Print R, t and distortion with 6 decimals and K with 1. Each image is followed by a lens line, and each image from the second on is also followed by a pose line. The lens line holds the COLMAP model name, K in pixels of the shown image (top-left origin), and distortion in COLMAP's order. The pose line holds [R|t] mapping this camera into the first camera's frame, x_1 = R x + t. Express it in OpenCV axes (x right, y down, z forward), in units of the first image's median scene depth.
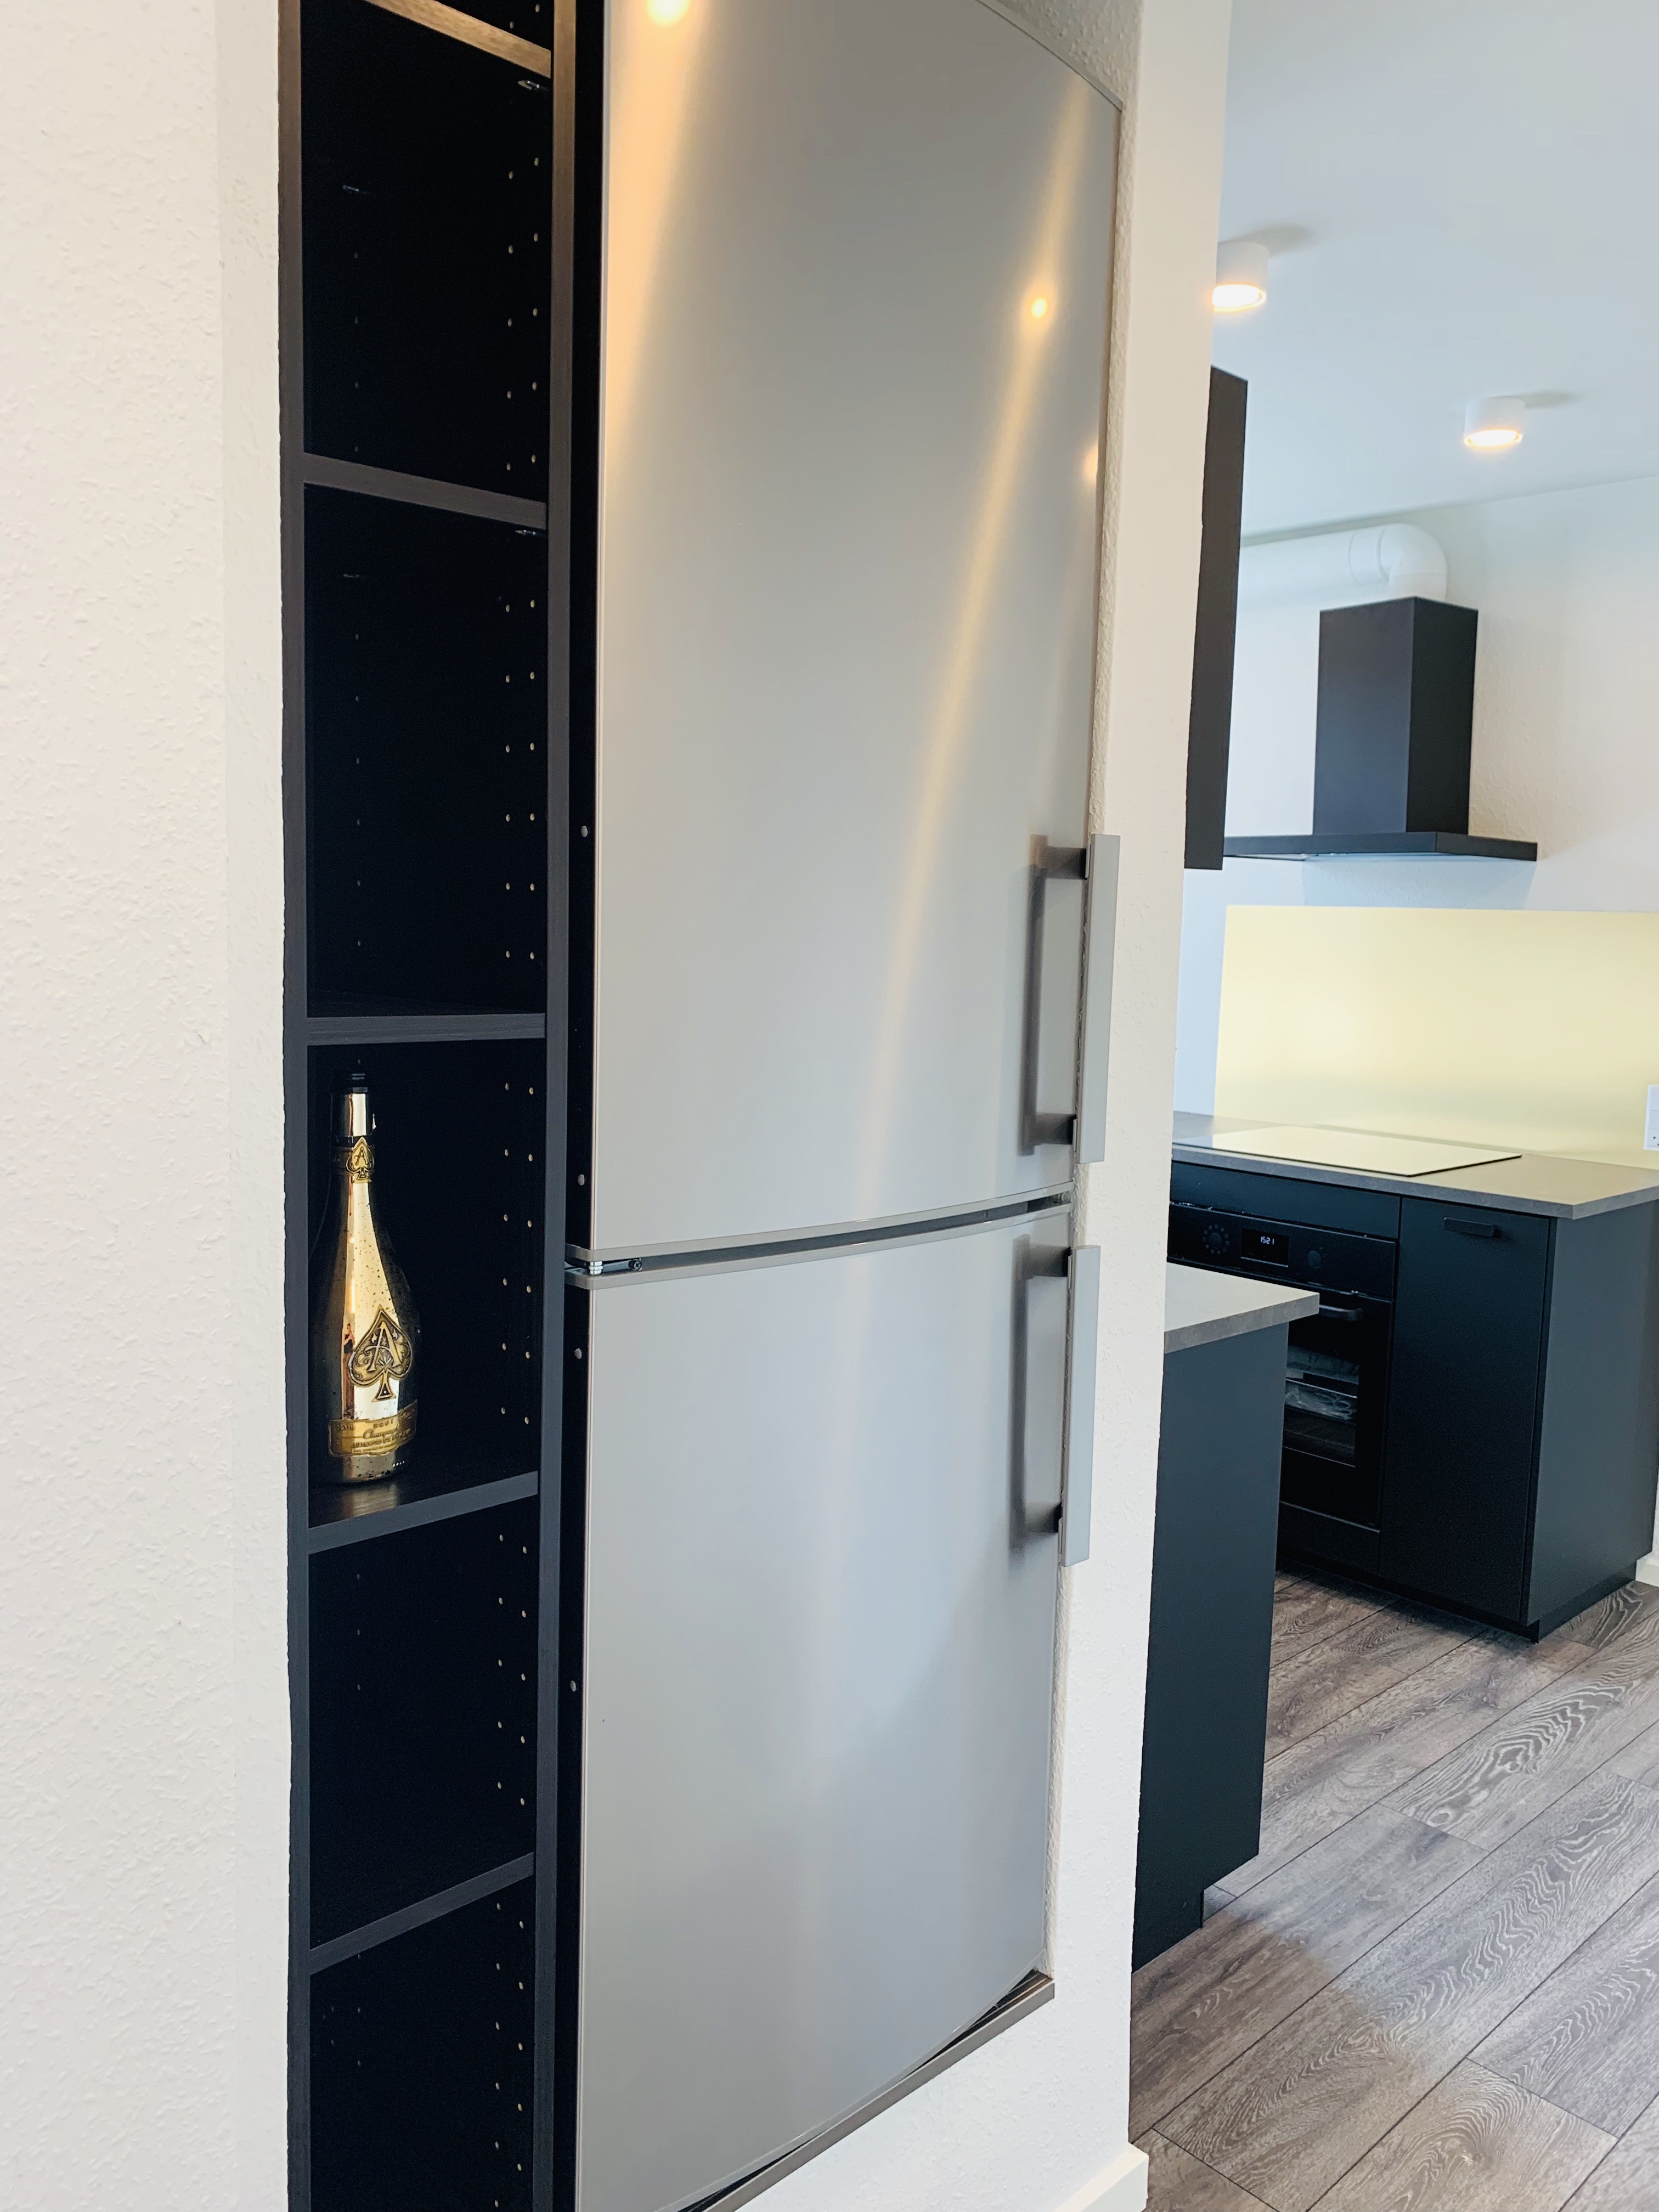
lens RADIAL K [[1712.6, 0, 817.0], [0, 1712.6, 1102.0], [0, 0, 1]] dist [-0.000509, -0.001476]
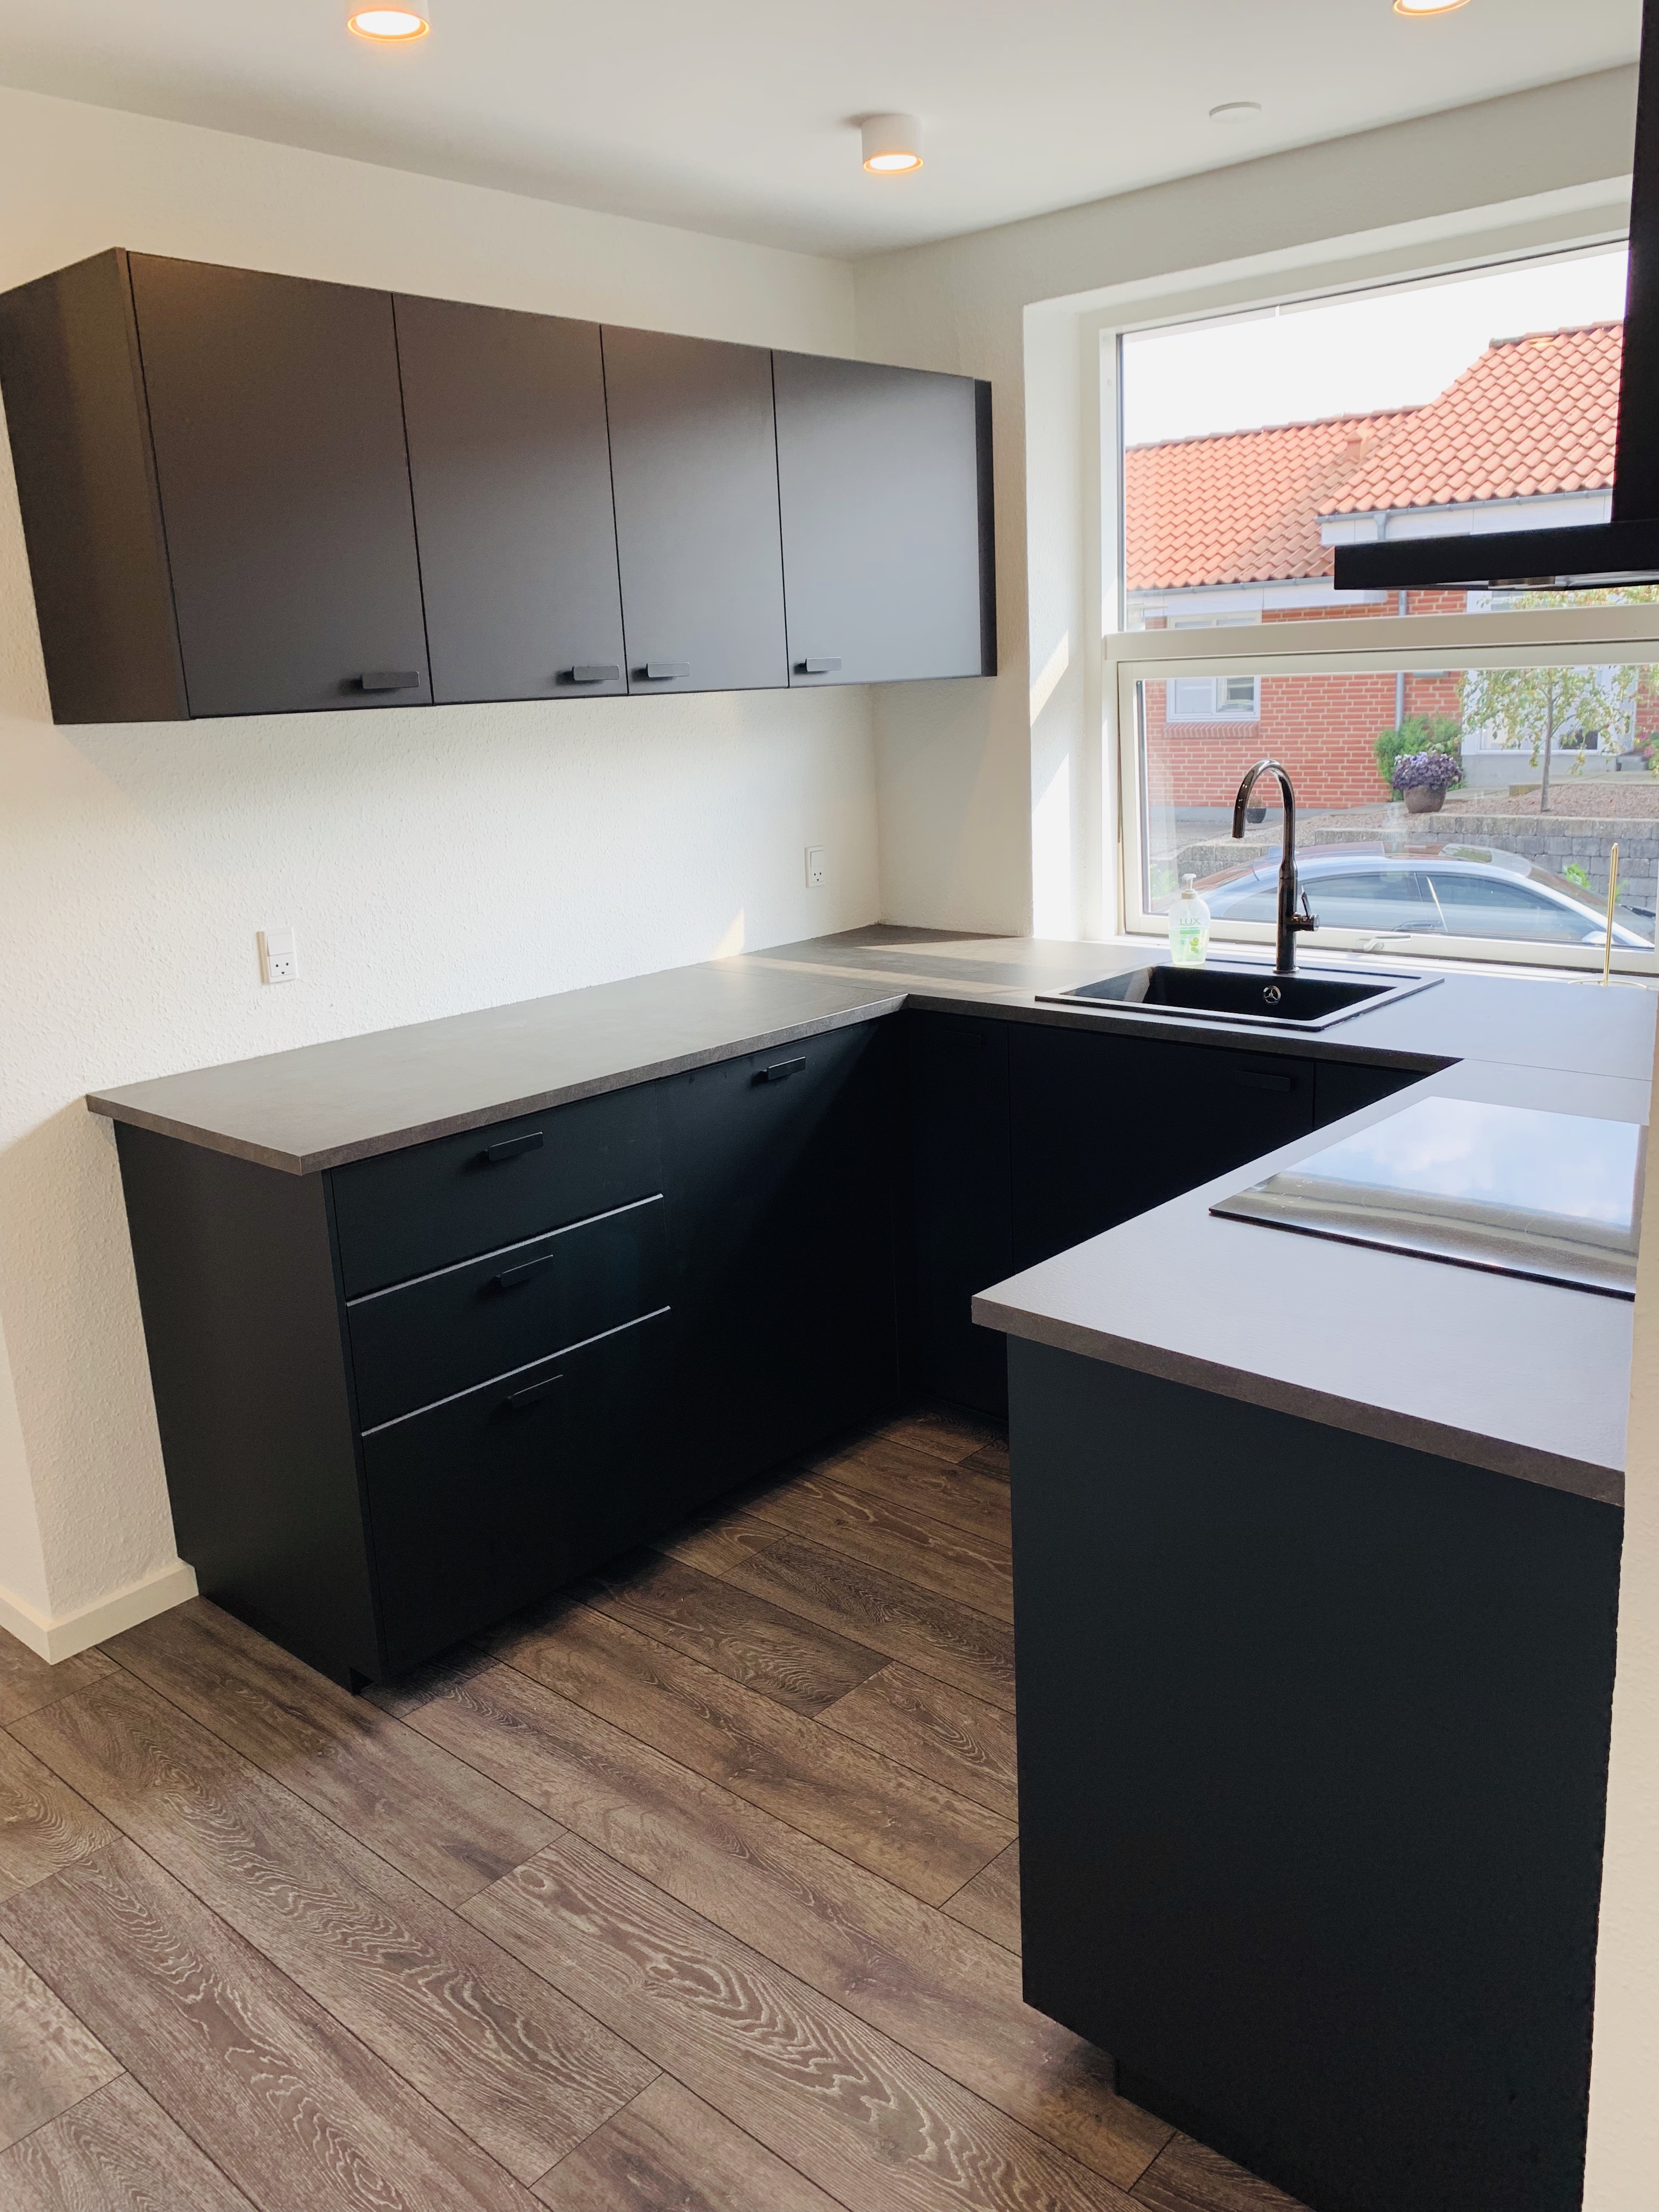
lens RADIAL K [[1703.9, 0, 836.8], [0, 1703.9, 1086.5], [0, 0, 1]] dist [0.014120, -0.003076]
pose [[0.076070, 0.211114, -0.974497, 0.936419], [-0.065410, 0.976280, 0.206394, -0.108328], [0.994955, 0.048041, 0.088075, 0.908891]]
